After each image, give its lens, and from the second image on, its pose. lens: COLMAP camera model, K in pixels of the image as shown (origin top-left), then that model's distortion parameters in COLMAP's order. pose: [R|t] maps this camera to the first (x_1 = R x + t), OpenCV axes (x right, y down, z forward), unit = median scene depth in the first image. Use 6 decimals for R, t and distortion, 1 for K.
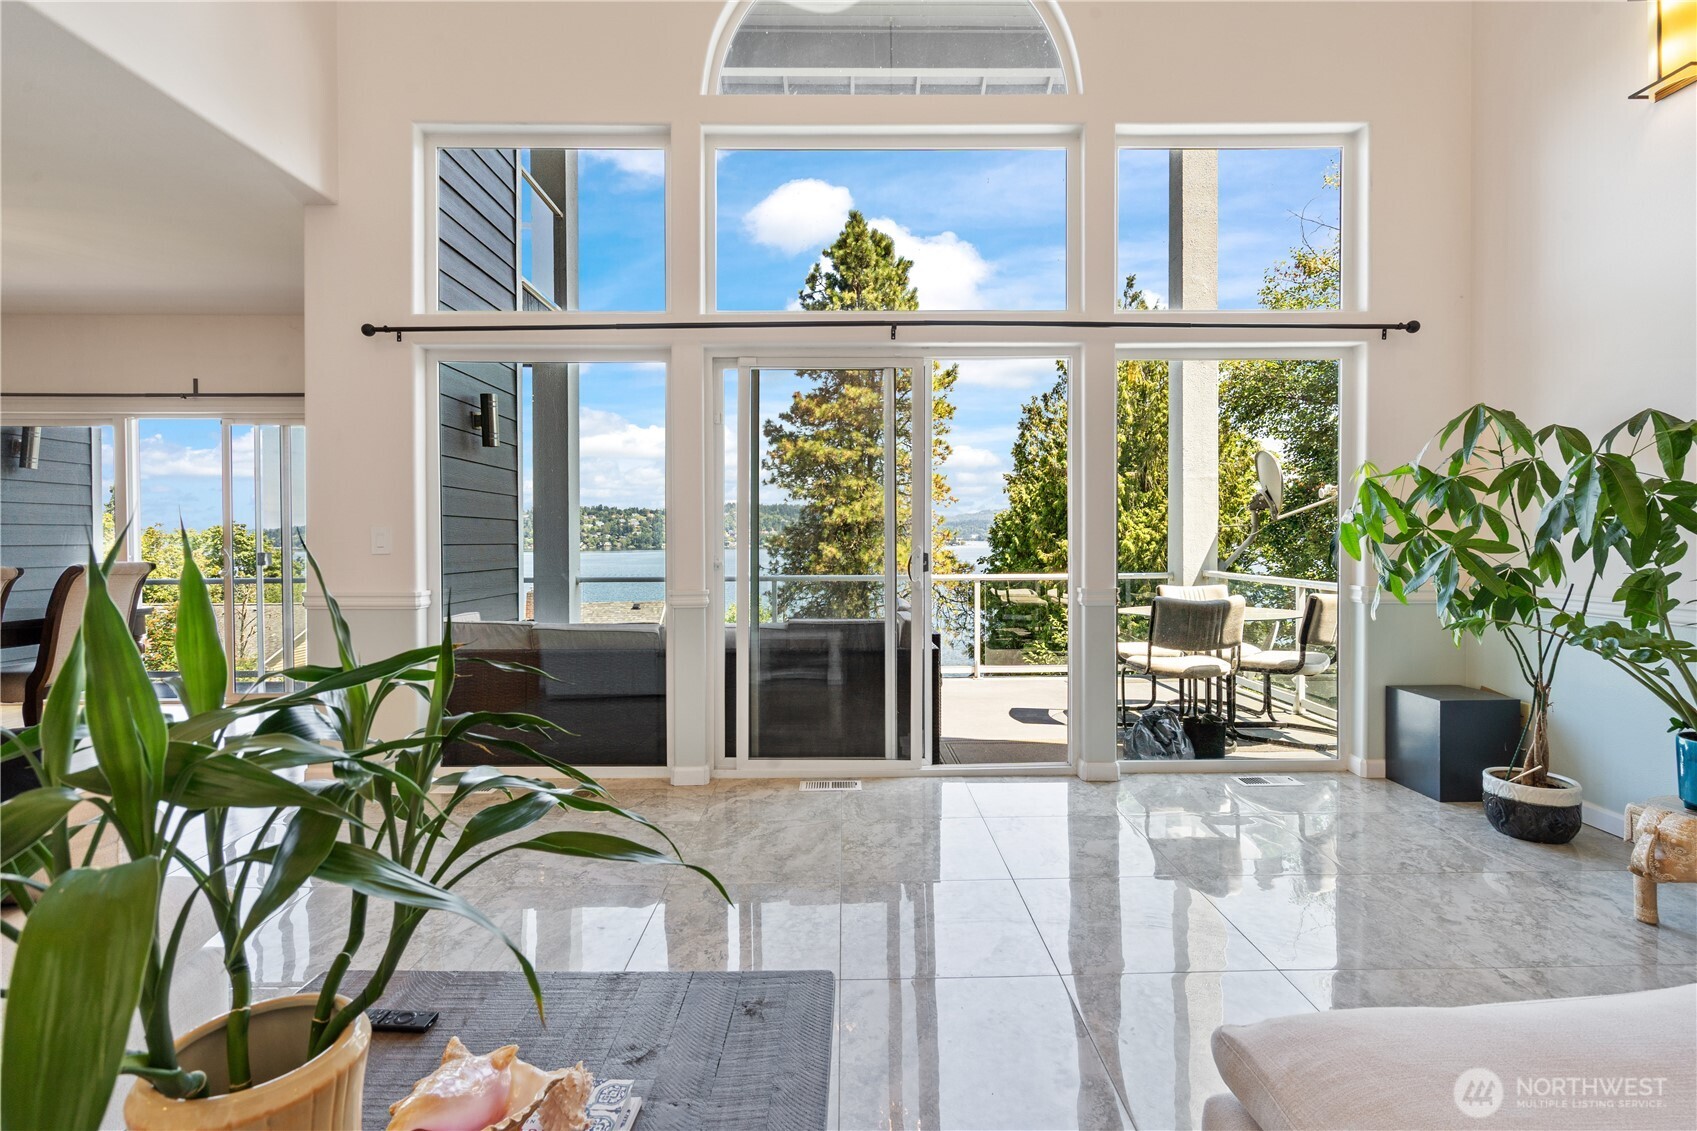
lens RADIAL K [[794.1, 0, 848.9], [0, 794.1, 543.0], [0, 0, 1]] dist [0.010423, -0.000284]
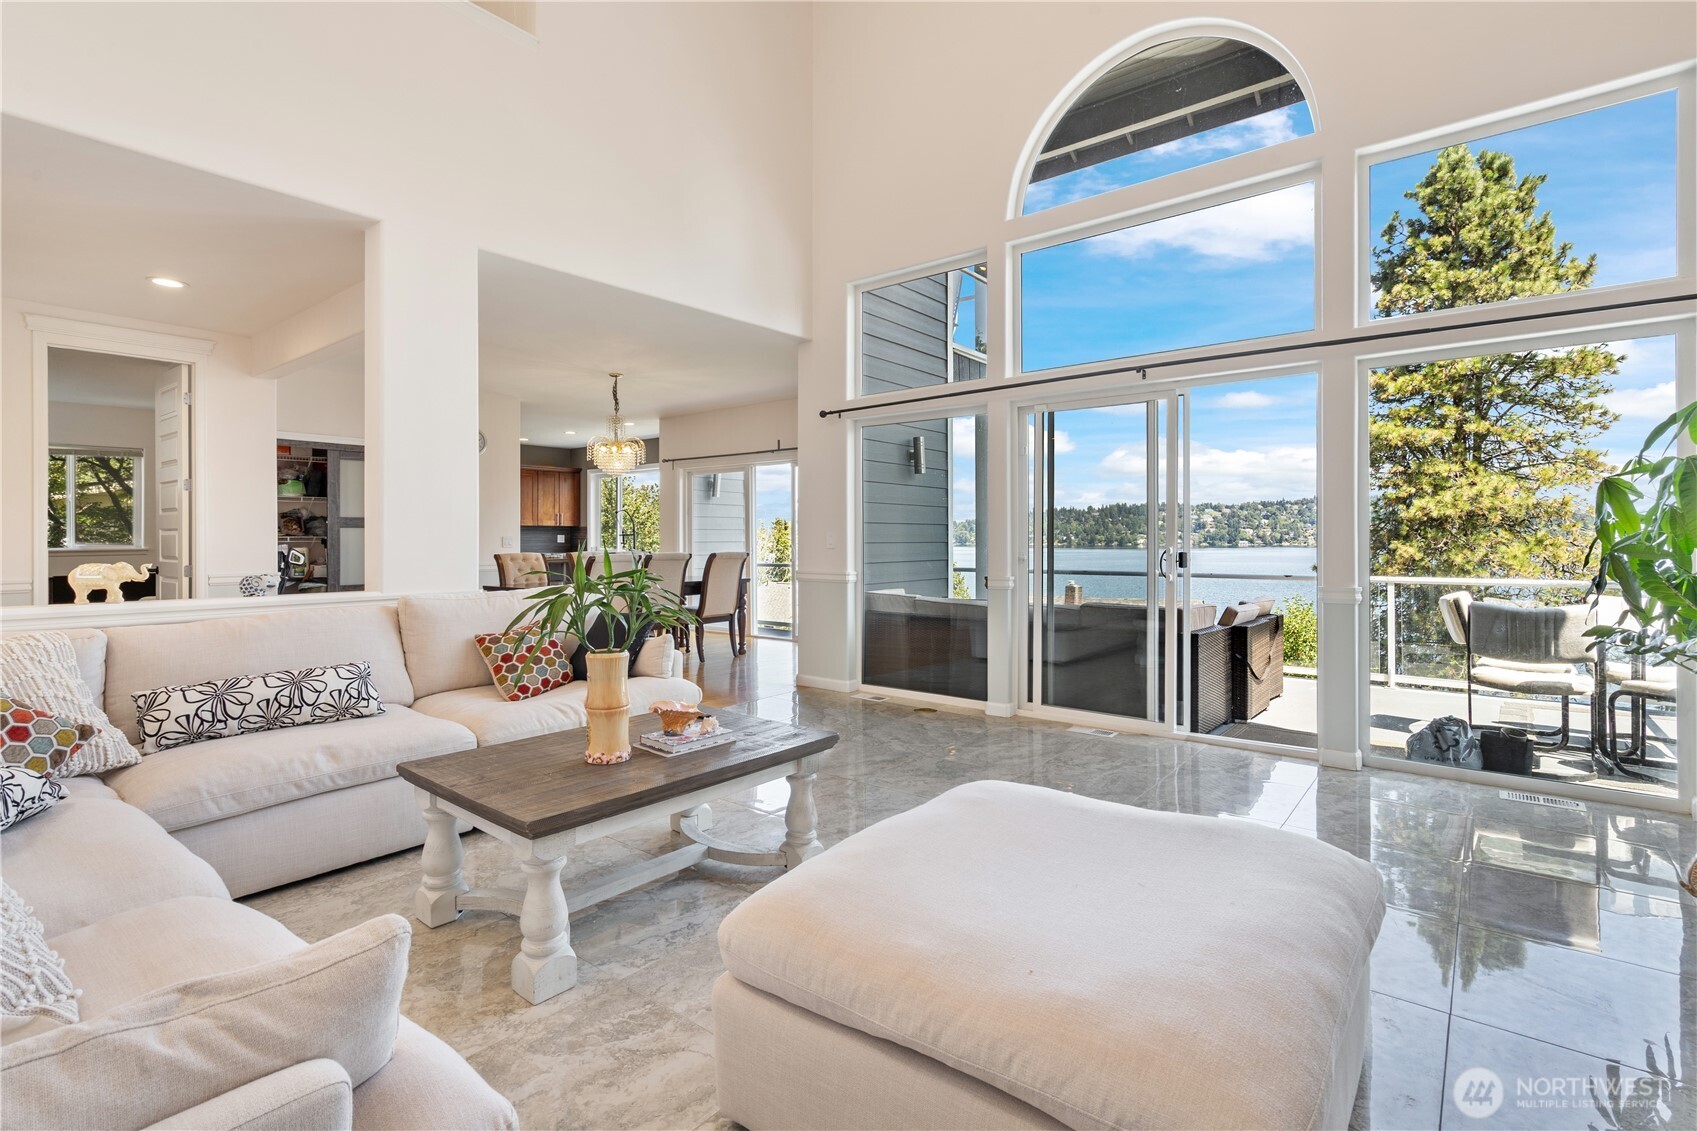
lens RADIAL K [[794.1, 0, 848.9], [0, 794.1, 543.0], [0, 0, 1]] dist [0.010423, -0.000284]
pose [[0.772267, 0.006115, -0.635268, 0.290001], [-0.003537, 0.999980, 0.005327, -0.003732], [0.635288, -0.001867, 0.772273, -0.146032]]
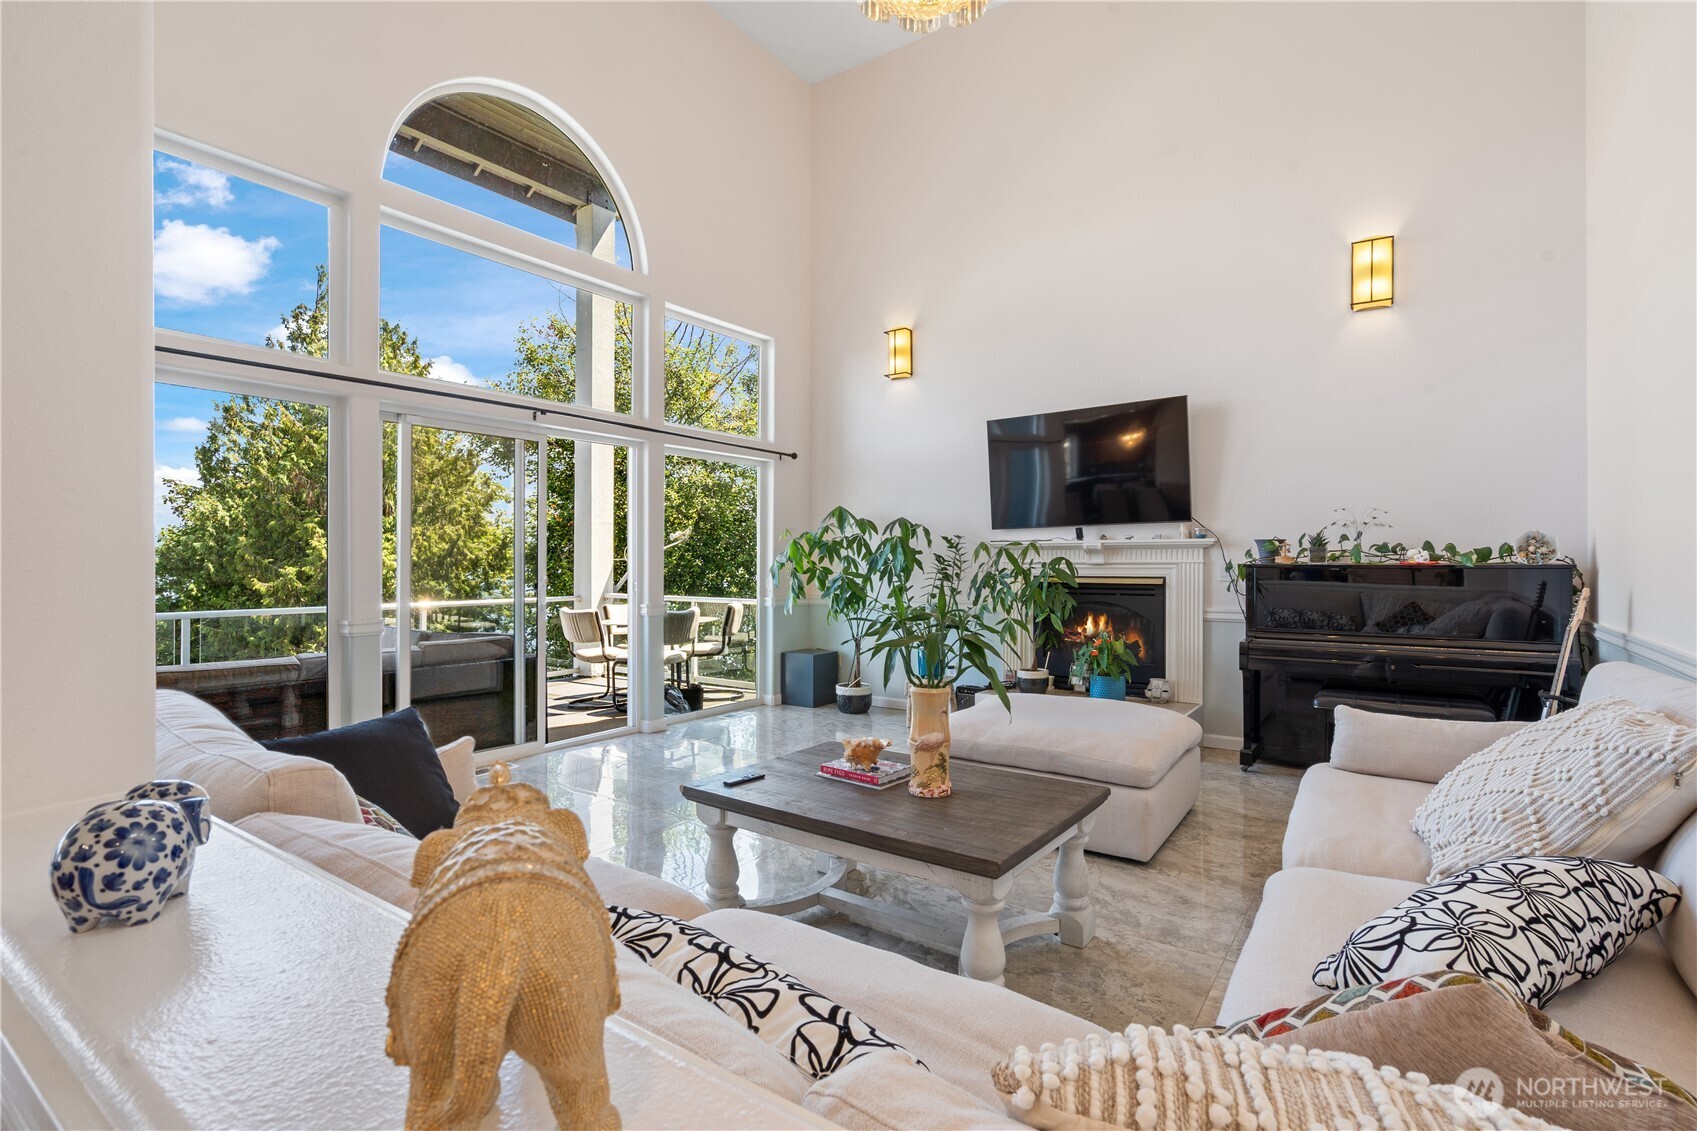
lens RADIAL K [[802.0, 0, 863.5], [0, 802.0, 562.1], [0, 0, 1]] dist [-0.000215, 0.000103]
pose [[0.585286, 0.004376, 0.810815, -0.415139], [0.003181, 0.999965, -0.007693, -0.006414], [-0.810821, 0.007082, 0.585252, -0.126635]]
